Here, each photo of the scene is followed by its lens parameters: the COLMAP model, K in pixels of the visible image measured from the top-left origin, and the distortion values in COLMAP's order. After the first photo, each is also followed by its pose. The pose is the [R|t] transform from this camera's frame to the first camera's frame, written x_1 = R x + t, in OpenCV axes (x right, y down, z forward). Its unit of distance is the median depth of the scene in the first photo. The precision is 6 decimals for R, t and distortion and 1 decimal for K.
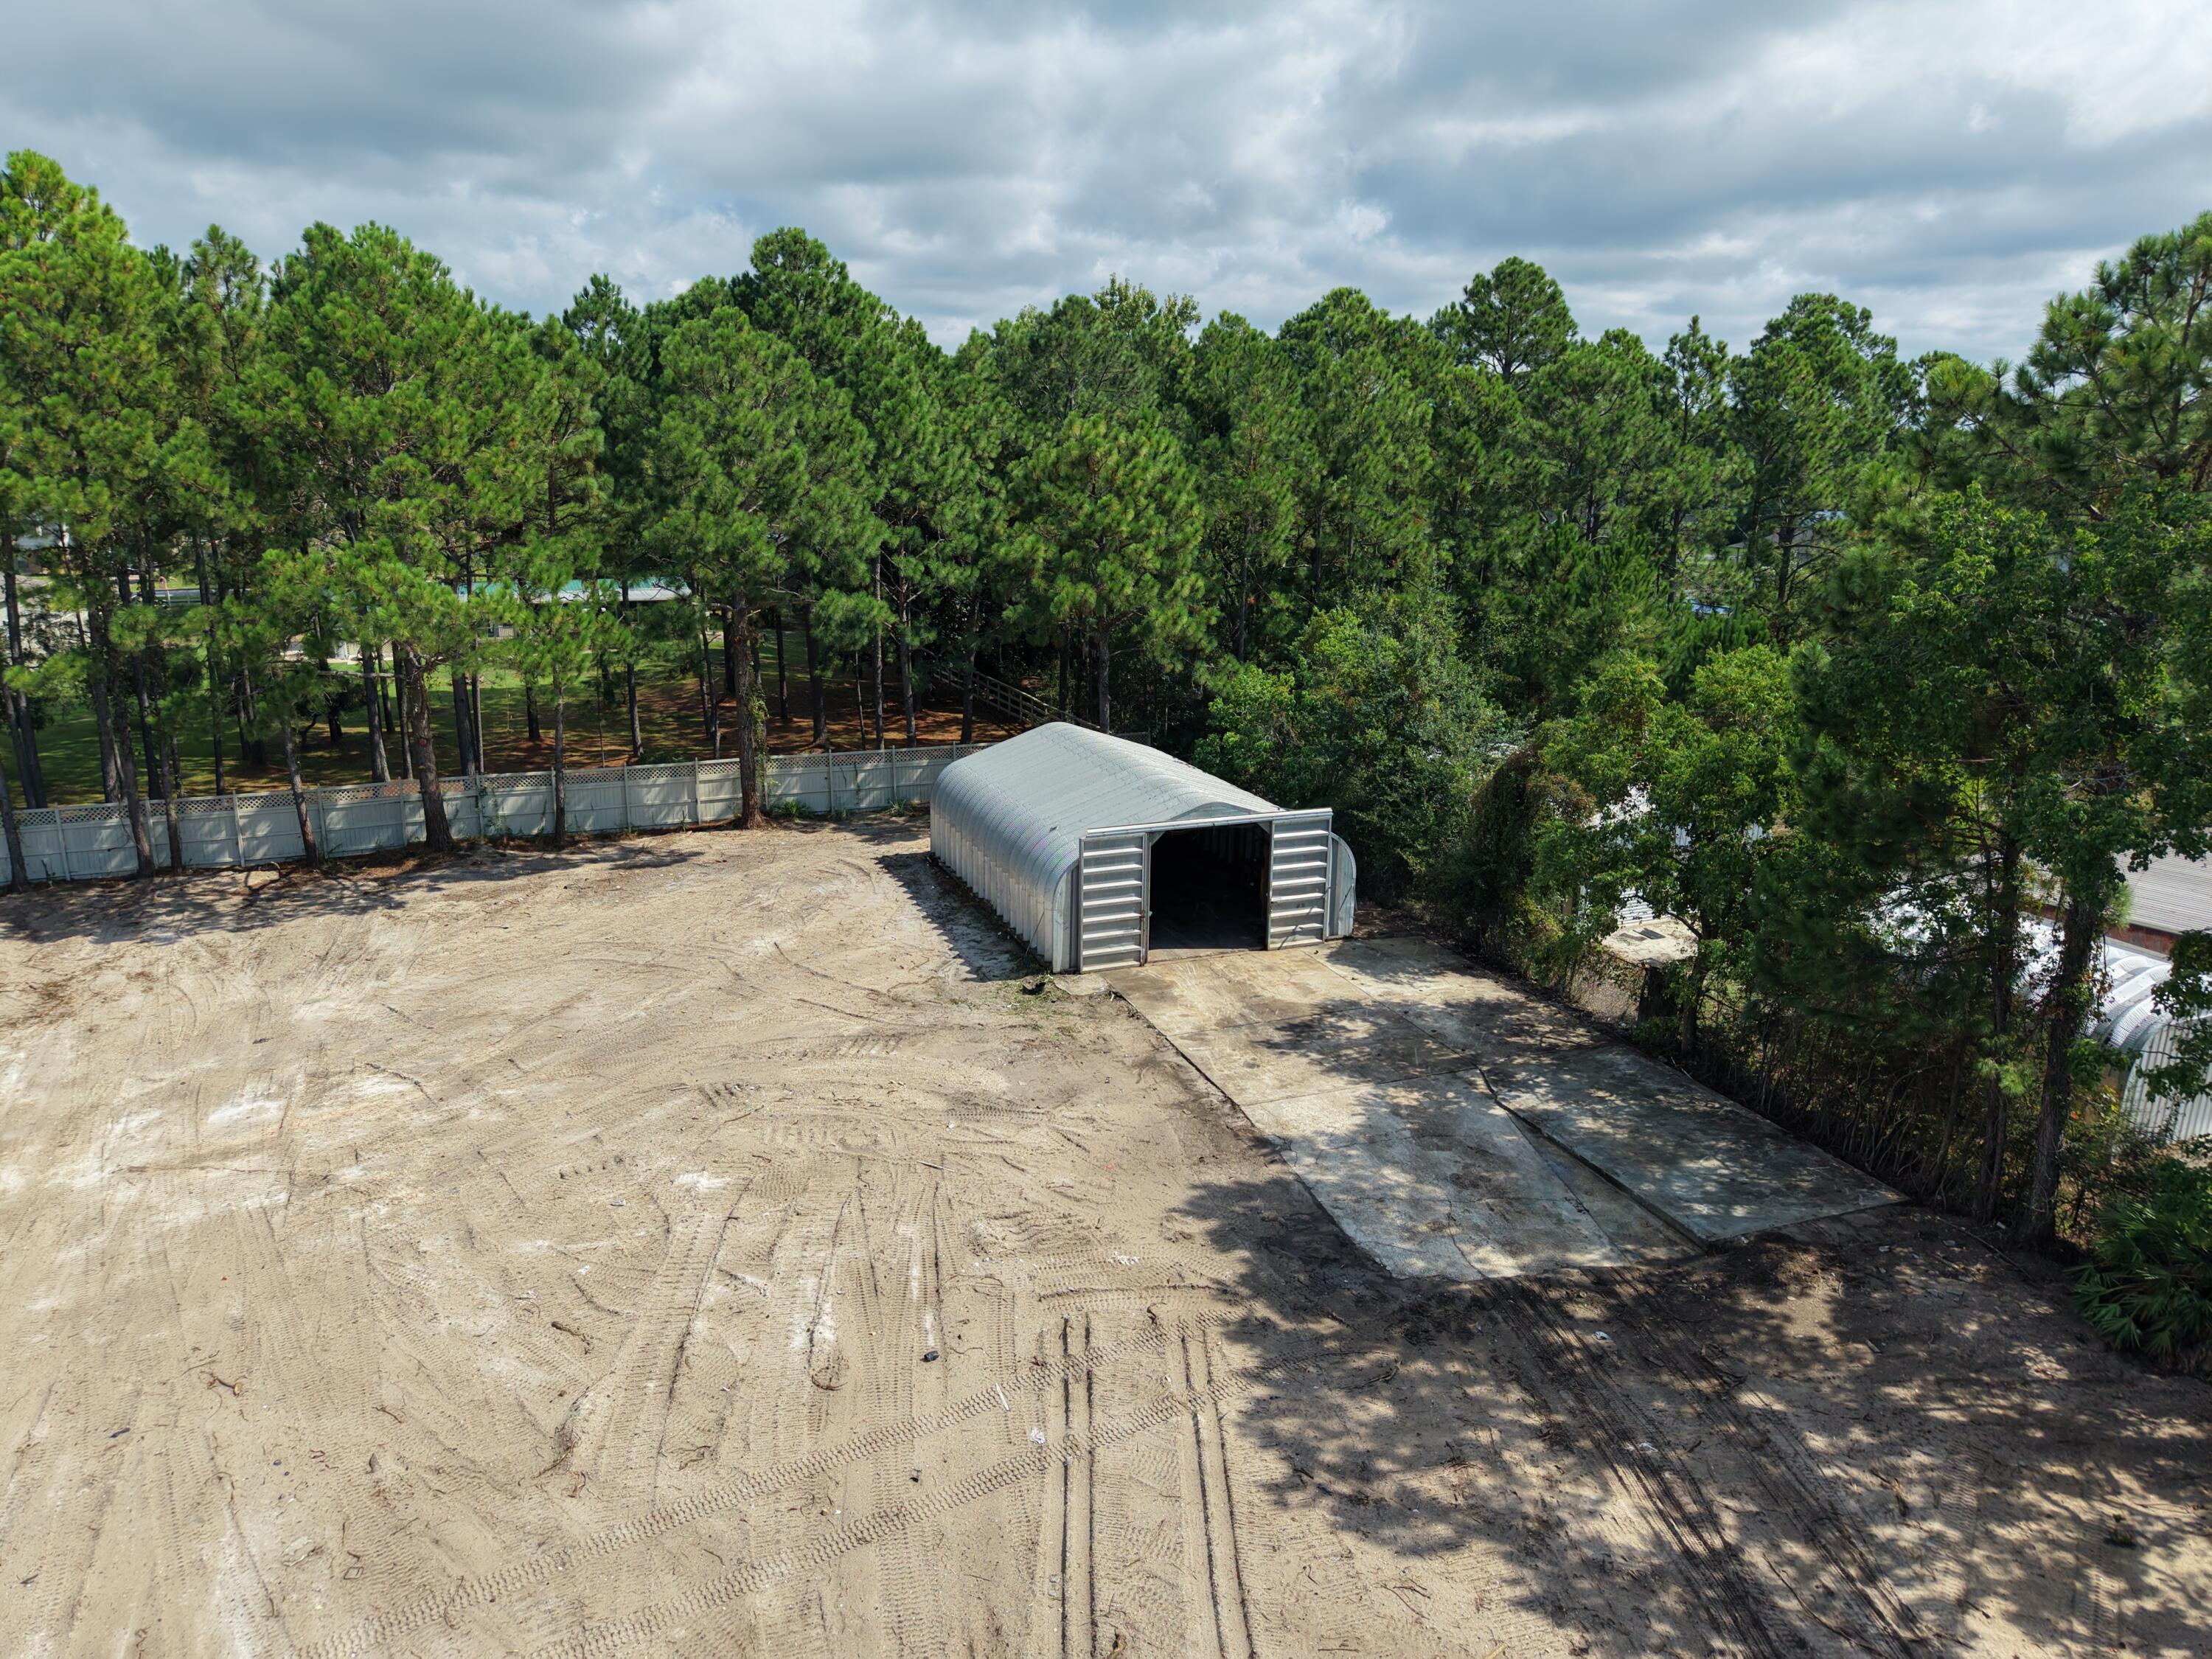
lens RADIAL K [[1485.9, 0, 1094.4], [0, 1485.9, 834.2], [0, 0, 1]] dist [0.007310, -0.007398]
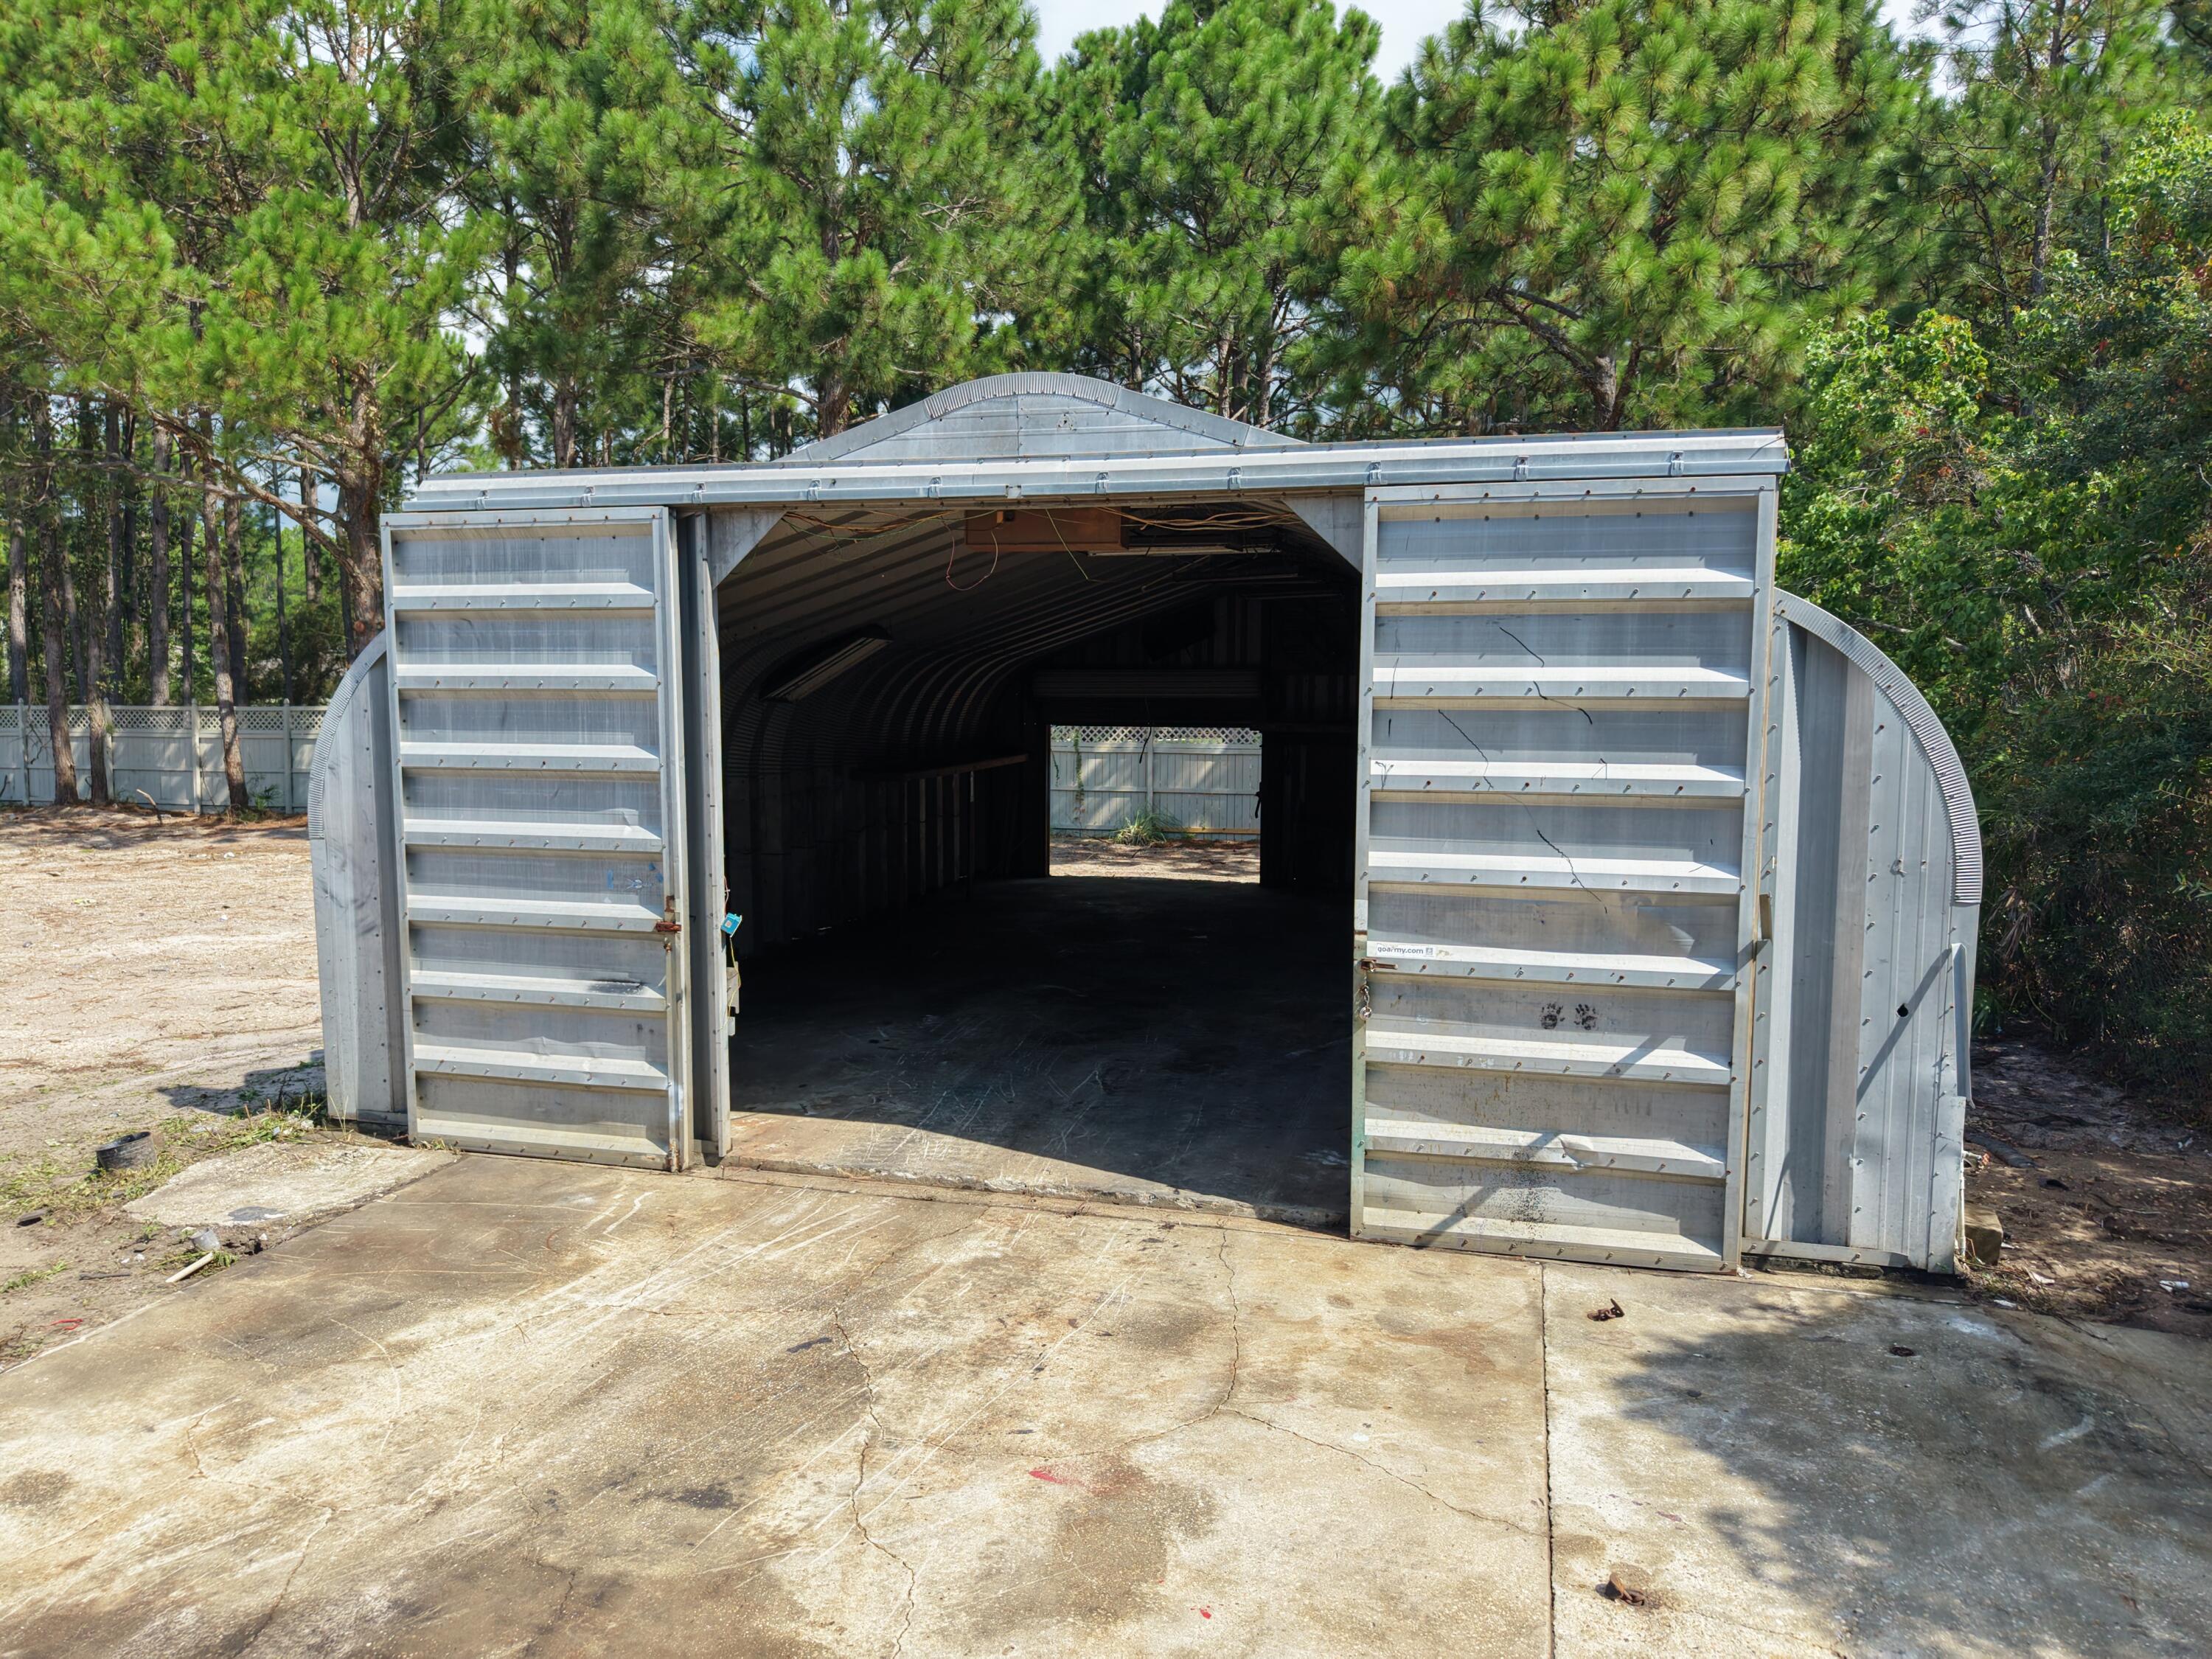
lens RADIAL K [[1485.9, 0, 1105.6], [0, 1485.9, 825.6], [0, 0, 1]] dist [0.007310, -0.007398]
pose [[0.804302, 0.048014, -0.592278, 0.197518], [-0.146276, 0.982057, -0.119029, 0.054892], [0.575936, 0.182371, 0.796893, 0.826275]]
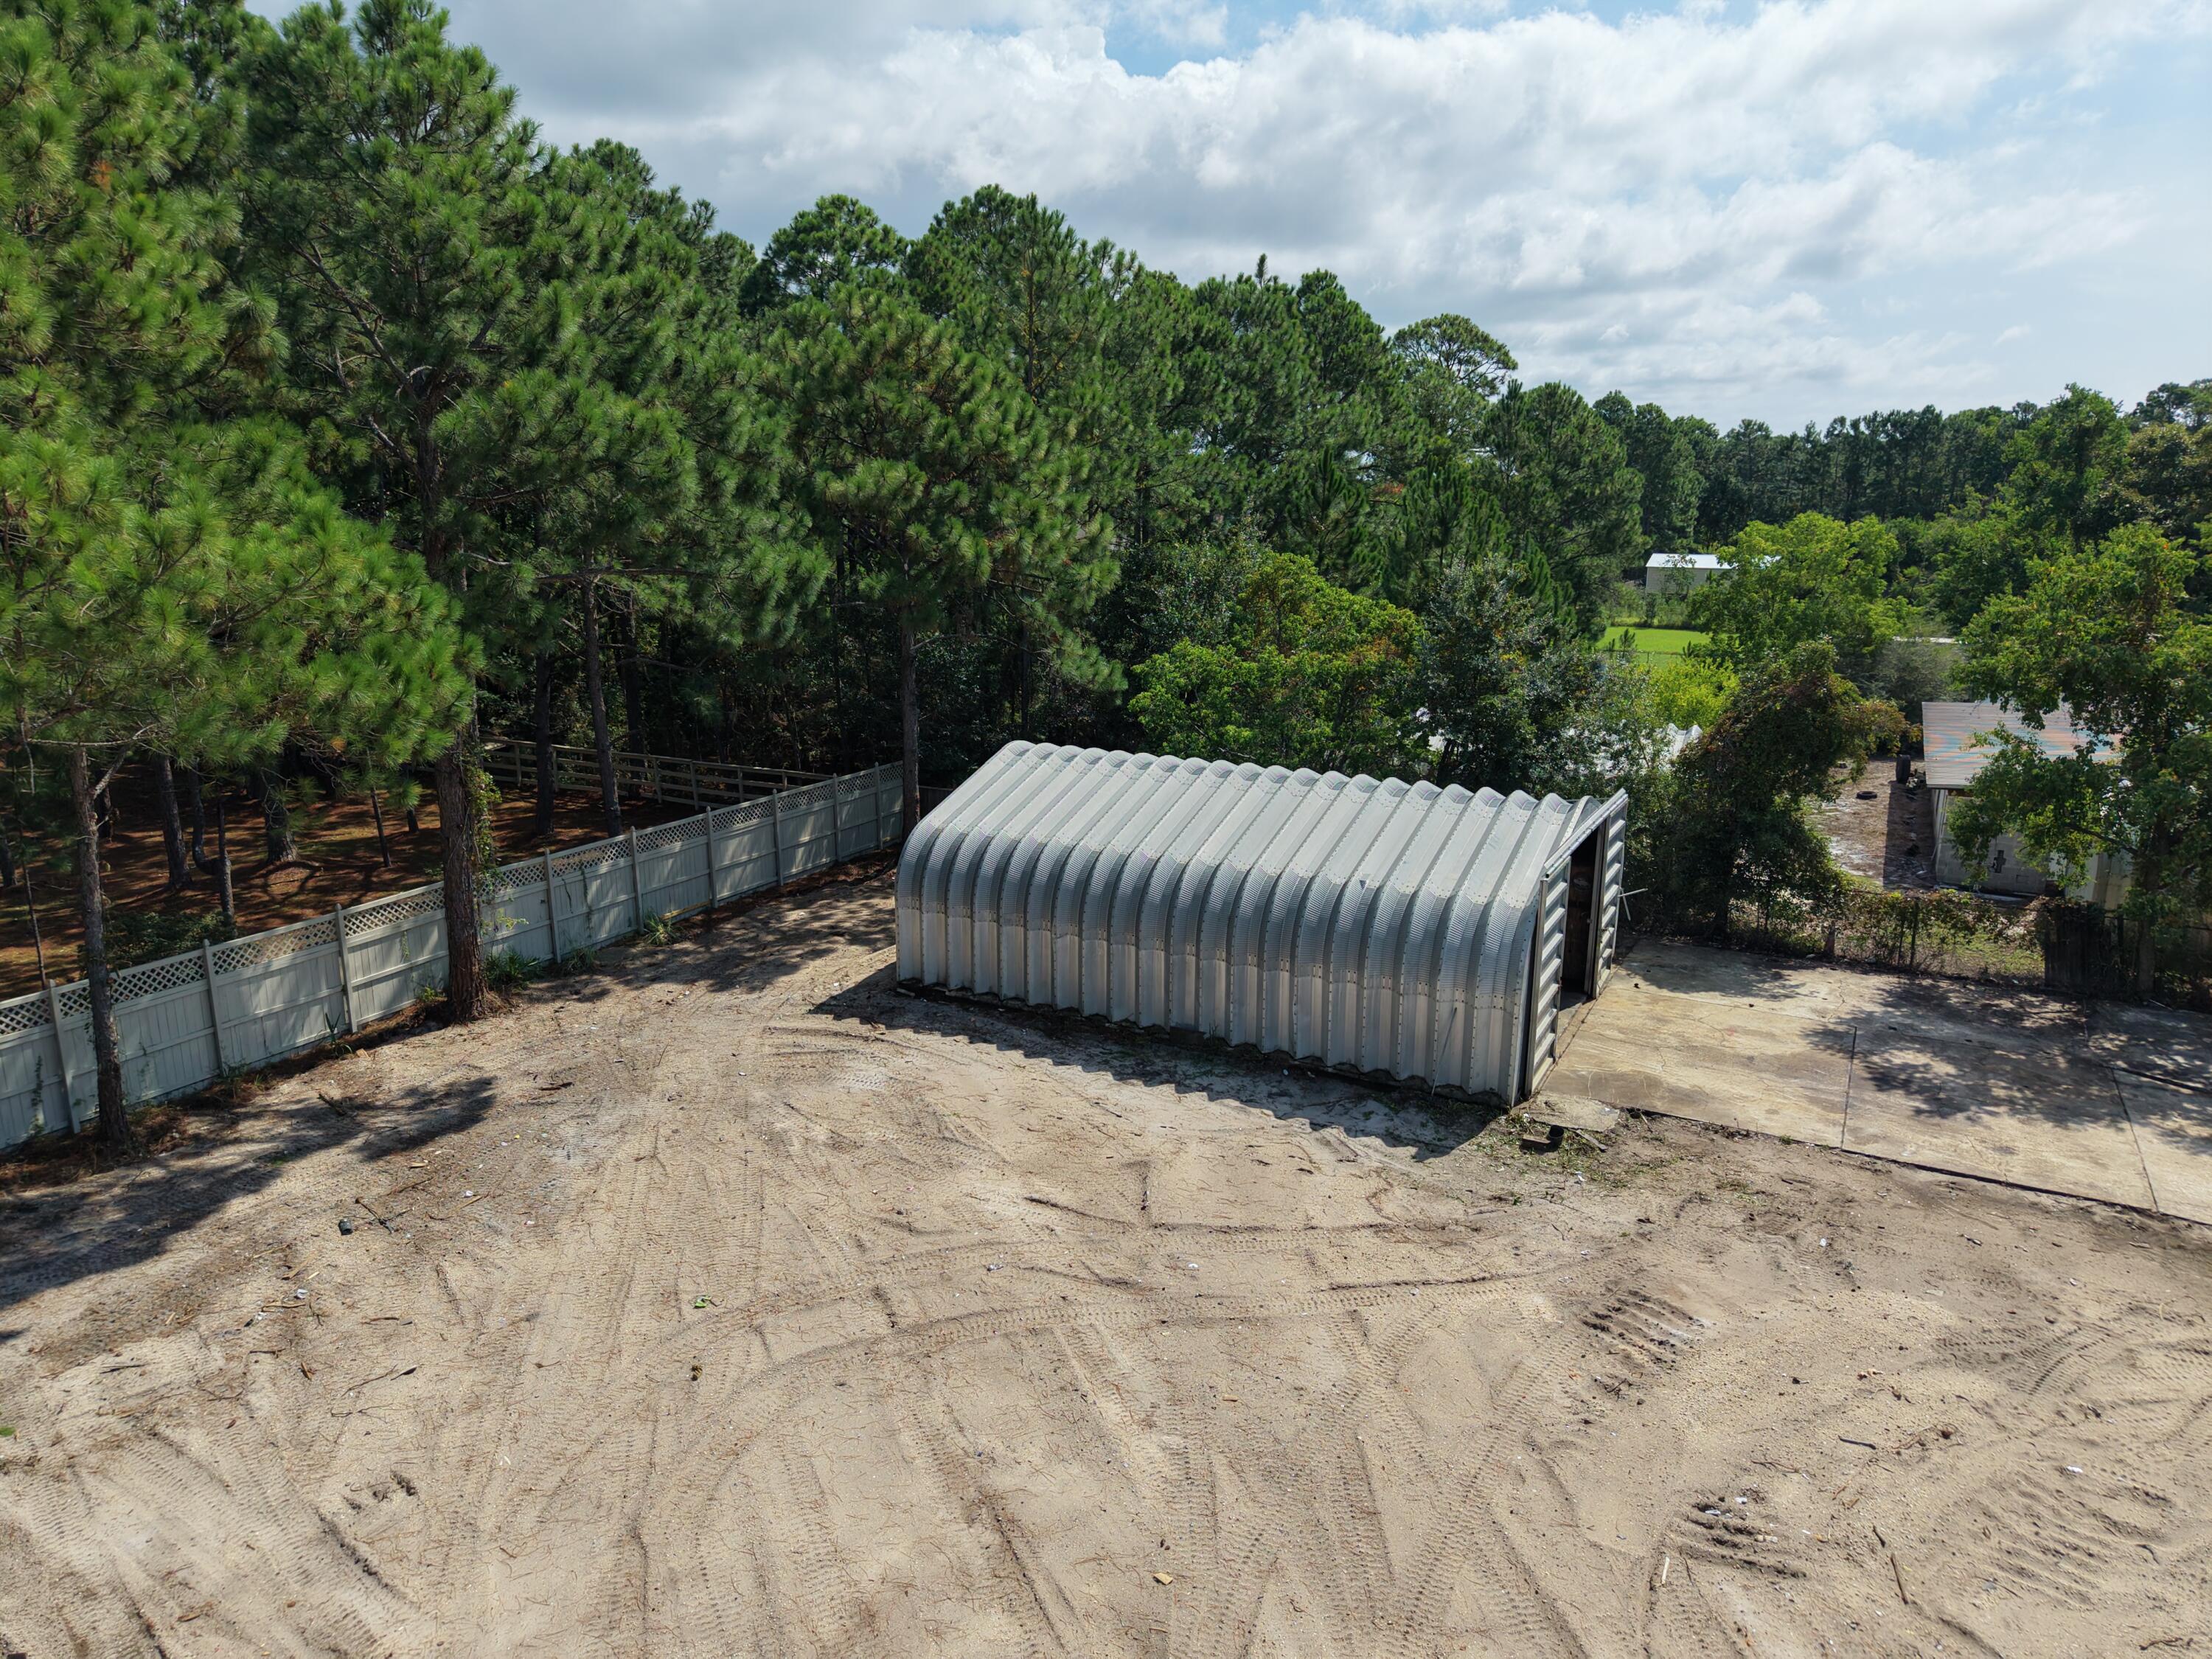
lens RADIAL K [[1485.9, 0, 1095.6], [0, 1485.9, 811.4], [0, 0, 1]] dist [0.007310, -0.007398]
pose [[0.767404, -0.143958, 0.624794, -0.495150], [0.168536, 0.985491, 0.020060, -0.063580], [-0.618617, 0.089906, 0.780532, 0.583230]]
